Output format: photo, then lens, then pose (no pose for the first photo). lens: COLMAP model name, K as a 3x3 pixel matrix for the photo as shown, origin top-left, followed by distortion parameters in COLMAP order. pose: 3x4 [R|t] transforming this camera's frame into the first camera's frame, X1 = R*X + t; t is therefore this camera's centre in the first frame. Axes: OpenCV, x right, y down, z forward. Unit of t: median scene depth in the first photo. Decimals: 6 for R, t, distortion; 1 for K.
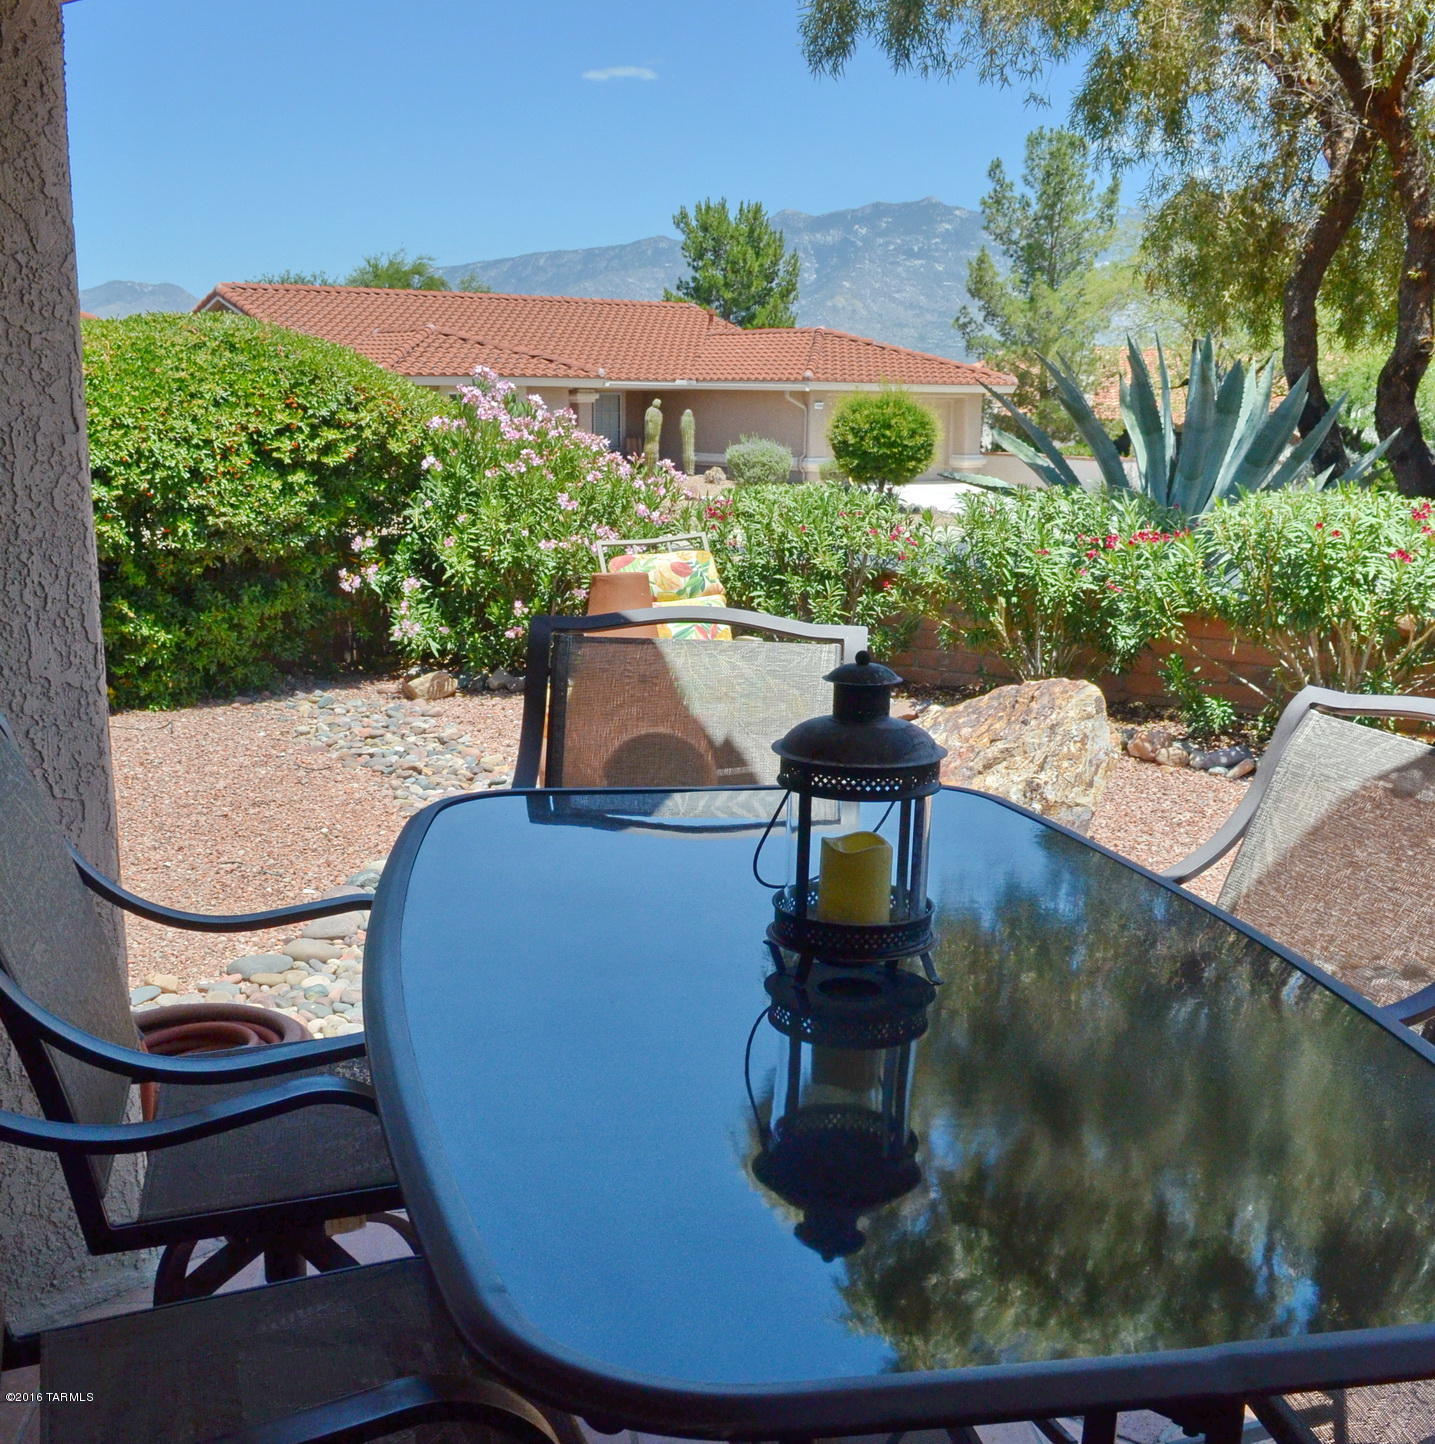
lens RADIAL K [[1737.2, 0, 717.5], [0, 1737.2, 722.0], [0, 0, 1]] dist [-0.058467, 0.006682]
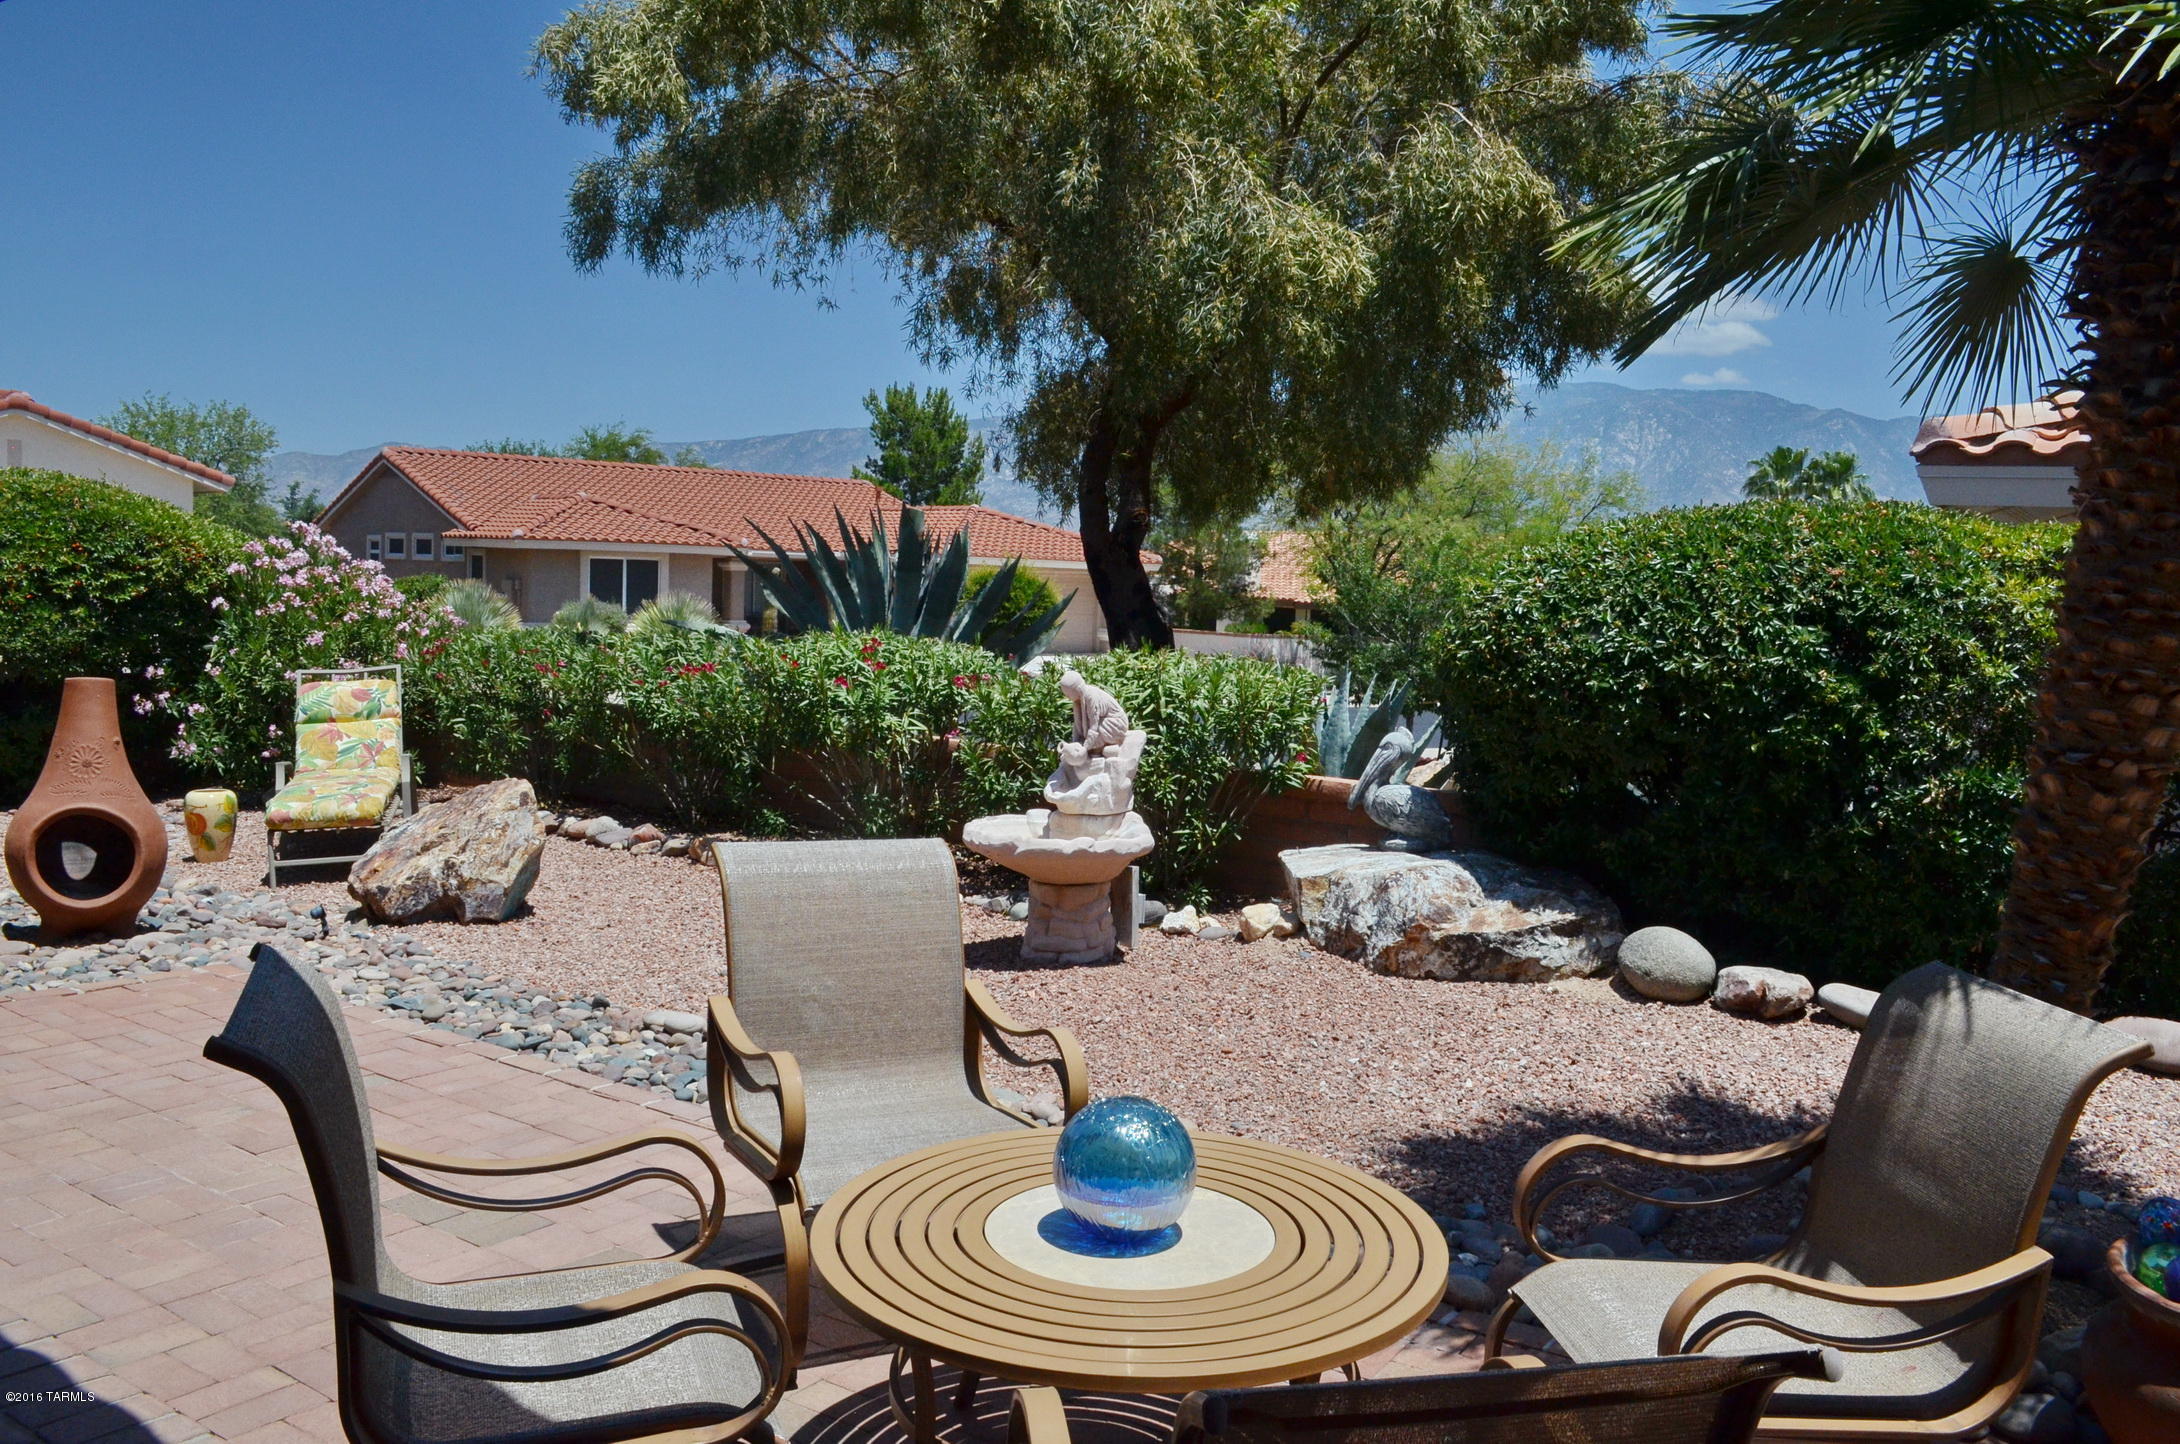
lens RADIAL K [[1708.5, 0, 1090.0], [0, 1708.5, 722.0], [0, 0, 1]] dist [-0.070468, 0.008504]
pose [[0.997231, 0.018930, 0.071920, 0.328856], [-0.011715, 0.994974, -0.099448, 0.030666], [-0.073441, 0.098331, 0.992440, -0.123895]]
